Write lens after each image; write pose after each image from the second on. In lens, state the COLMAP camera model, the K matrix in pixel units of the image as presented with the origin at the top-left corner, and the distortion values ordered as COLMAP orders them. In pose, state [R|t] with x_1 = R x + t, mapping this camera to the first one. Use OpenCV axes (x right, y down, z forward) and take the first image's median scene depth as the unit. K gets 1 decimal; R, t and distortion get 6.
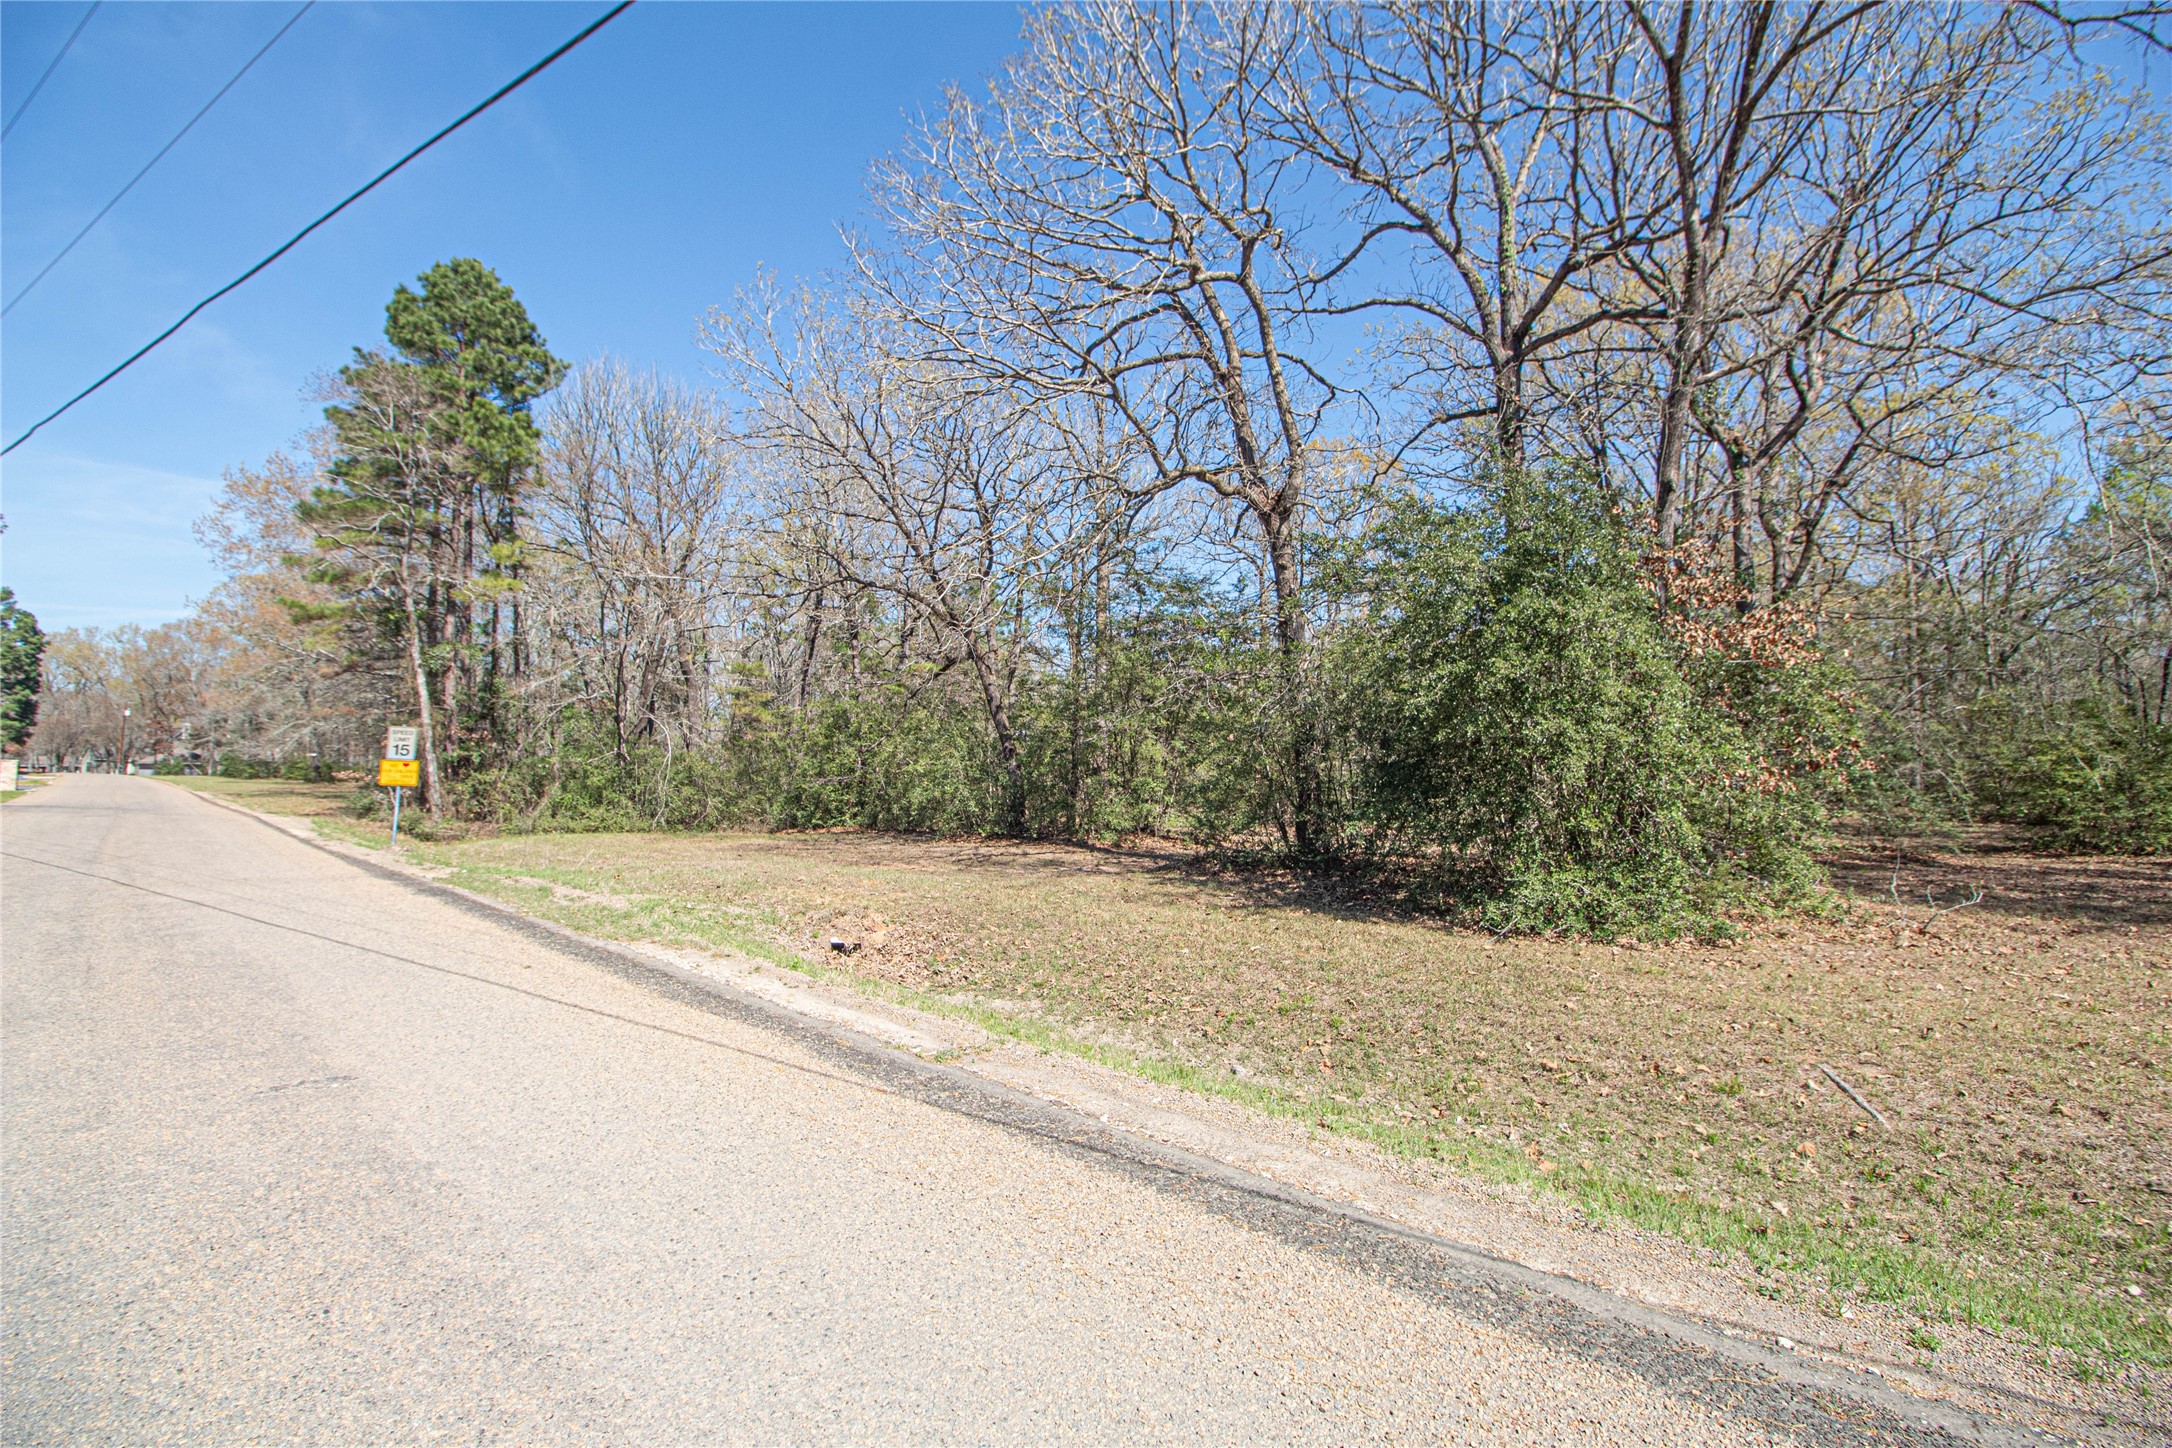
lens RADIAL K [[1013.1, 0, 1088.1], [0, 1013.1, 692.3], [0, 0, 1]] dist [-0.004385, -0.012145]
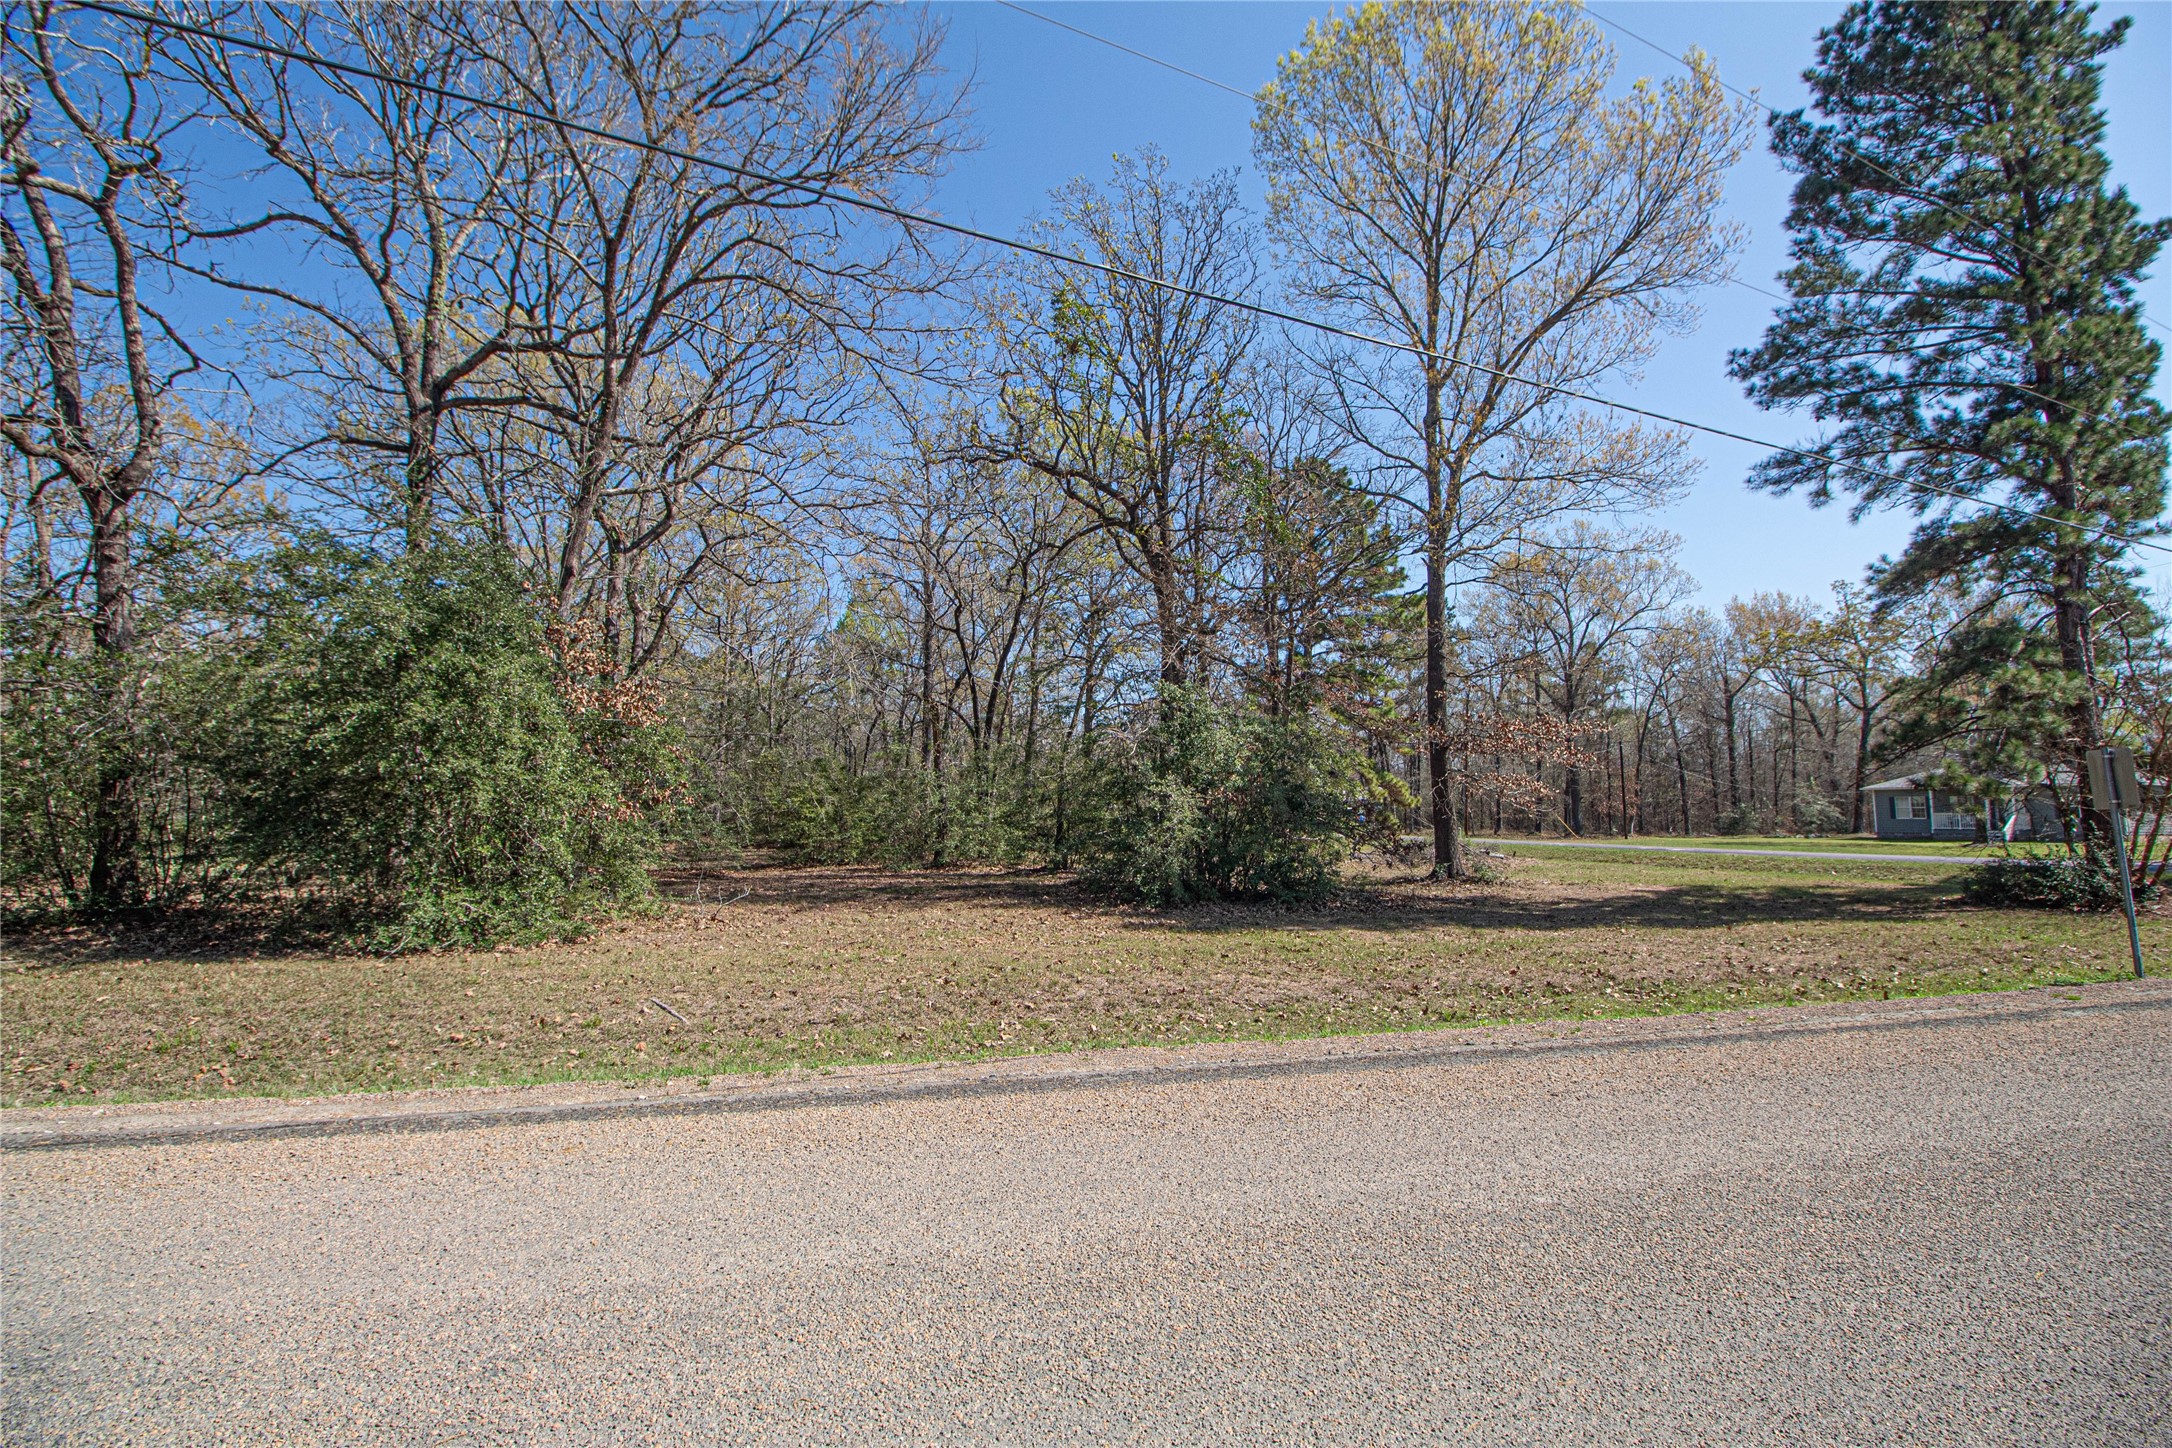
lens RADIAL K [[1013.1, 0, 1088.1], [0, 1013.1, 692.3], [0, 0, 1]] dist [-0.004385, -0.012145]
pose [[0.508493, 0.095877, 0.855711, -0.094317], [-0.061850, 0.995282, -0.074761, -0.004274], [-0.858842, -0.014911, 0.512024, -0.112812]]
